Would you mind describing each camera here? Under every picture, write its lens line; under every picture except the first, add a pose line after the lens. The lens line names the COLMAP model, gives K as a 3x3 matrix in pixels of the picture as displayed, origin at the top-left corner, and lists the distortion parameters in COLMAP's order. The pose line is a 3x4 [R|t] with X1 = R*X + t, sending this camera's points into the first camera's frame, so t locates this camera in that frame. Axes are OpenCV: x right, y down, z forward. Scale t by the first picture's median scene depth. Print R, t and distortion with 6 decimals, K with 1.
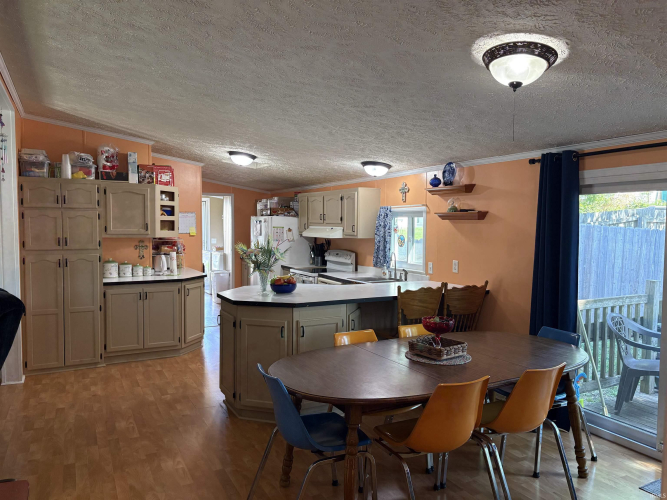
lens RADIAL K [[499.4, 0, 332.1], [0, 499.4, 251.0], [0, 0, 1]] dist [0.040414, -0.012140]
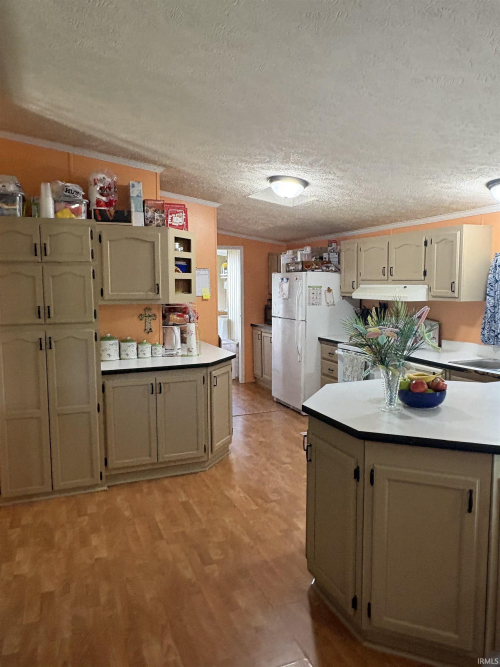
lens RADIAL K [[499.4, 0, 250.6], [0, 499.4, 331.6], [0, 0, 1]] dist [0.040414, -0.012140]
pose [[0.994575, -0.003481, -0.103964, -0.167061], [0.008028, 0.999028, 0.043345, -0.017424], [0.103712, -0.043944, 0.993636, 0.316154]]
